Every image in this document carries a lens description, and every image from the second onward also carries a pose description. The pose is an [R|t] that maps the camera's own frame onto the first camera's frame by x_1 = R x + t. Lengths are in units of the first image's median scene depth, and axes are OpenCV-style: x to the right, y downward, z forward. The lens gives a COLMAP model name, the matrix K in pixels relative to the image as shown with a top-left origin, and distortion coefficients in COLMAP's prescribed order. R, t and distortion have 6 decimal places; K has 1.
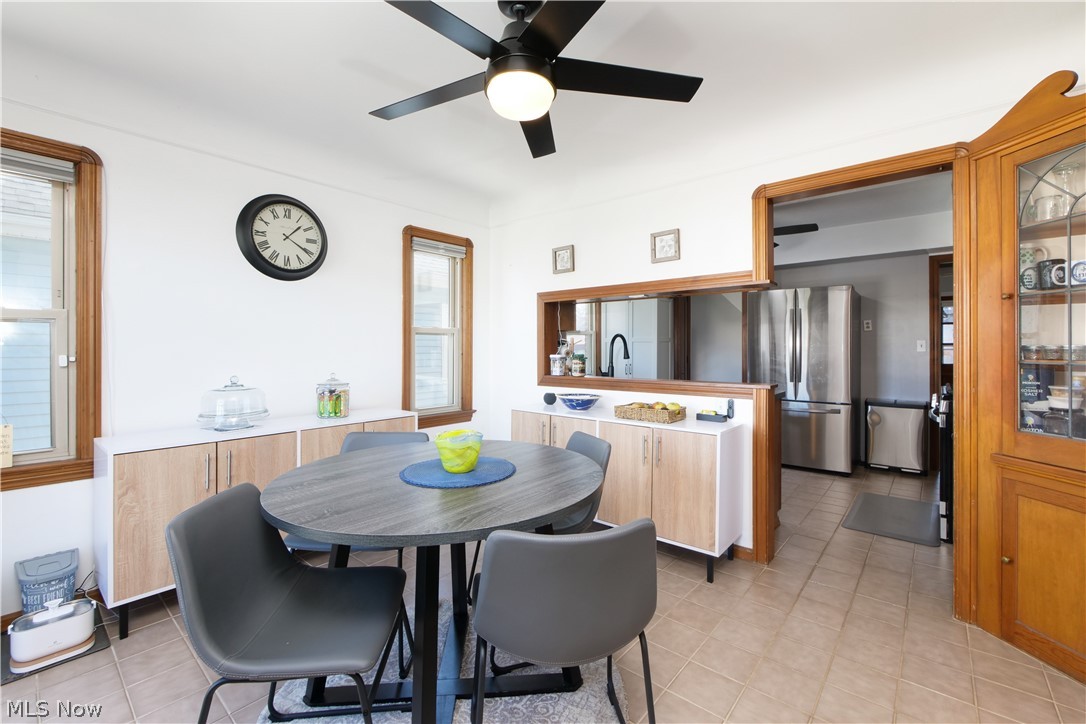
lens RADIAL K [[460.6, 0, 542.0], [0, 460.6, 348.5], [0, 0, 1]] dist [-0.005658, -0.000212]
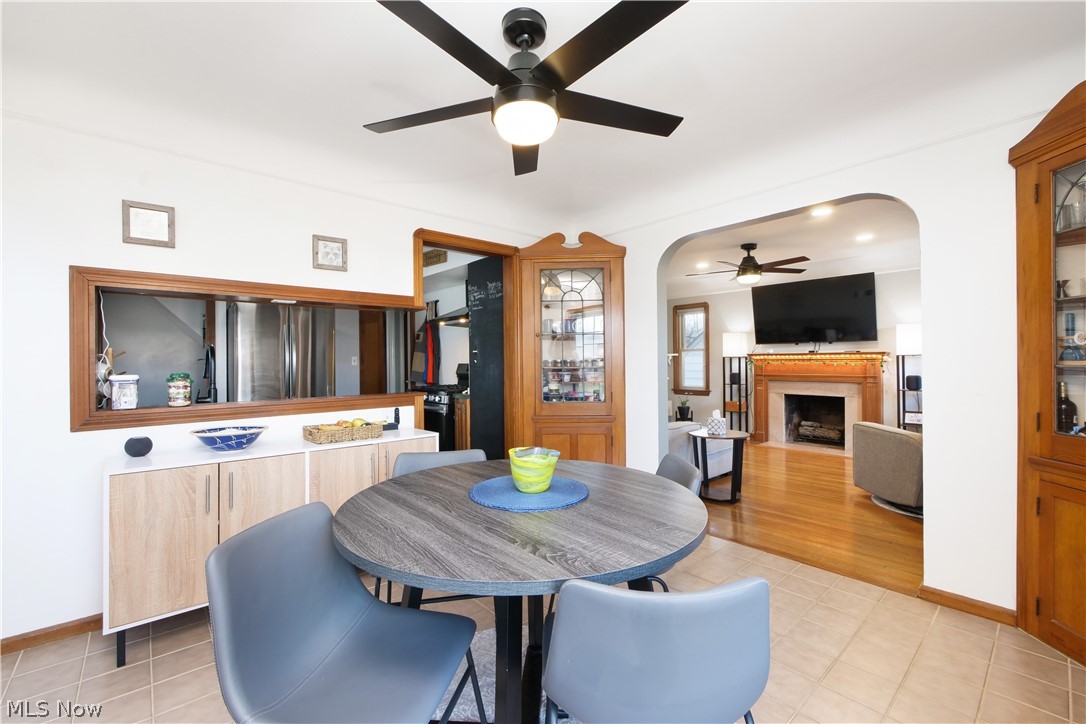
lens RADIAL K [[457.5, 0, 543.0], [0, 457.5, 362.0], [0, 0, 1]] dist [-0.001567, -0.000025]
pose [[0.143337, -0.001564, 0.989673, -0.623318], [0.007915, 0.999969, 0.000434, 0.000761], [-0.989642, 0.007771, 0.143345, 0.472434]]
